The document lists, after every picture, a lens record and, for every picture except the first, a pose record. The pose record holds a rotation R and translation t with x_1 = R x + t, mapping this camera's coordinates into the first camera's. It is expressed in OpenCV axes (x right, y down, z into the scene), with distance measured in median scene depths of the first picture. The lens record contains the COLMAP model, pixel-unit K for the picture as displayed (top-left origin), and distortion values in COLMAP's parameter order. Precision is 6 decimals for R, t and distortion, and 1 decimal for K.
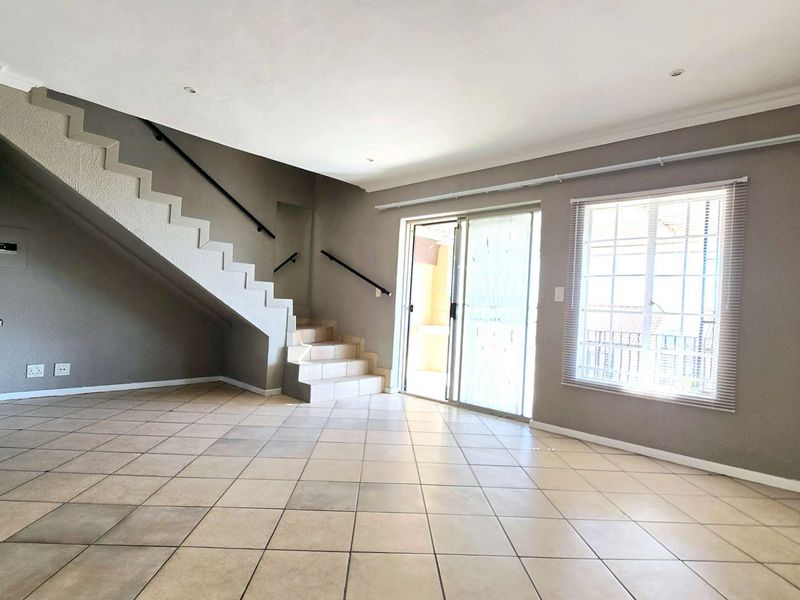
lens RADIAL K [[435.9, 0, 400.9], [0, 435.9, 305.0], [0, 0, 1]] dist [-0.000348, 0.000050]
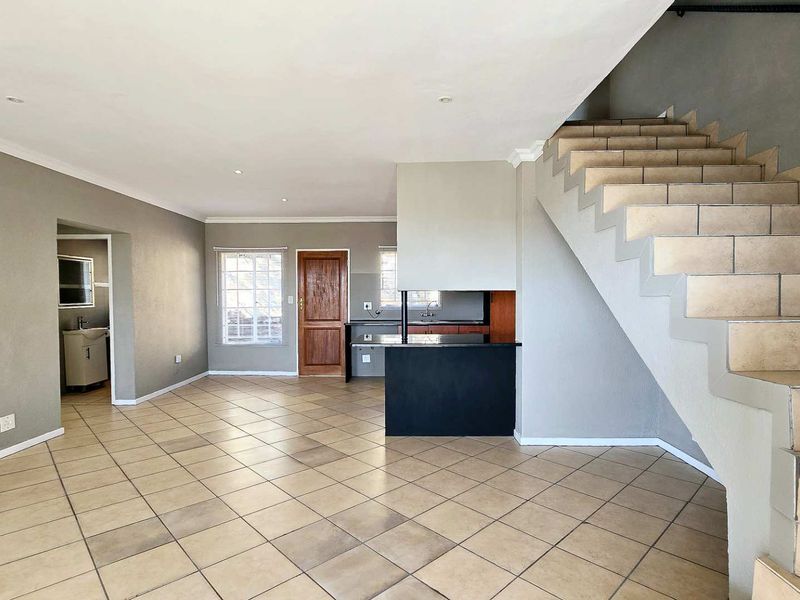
lens RADIAL K [[435.9, 0, 400.9], [0, 435.9, 305.0], [0, 0, 1]] dist [-0.000348, 0.000050]
pose [[-0.752588, -0.036260, -0.657492, 0.100729], [-0.037312, 0.999227, -0.012397, -0.055022], [0.657433, 0.015203, -0.753359, 1.211965]]
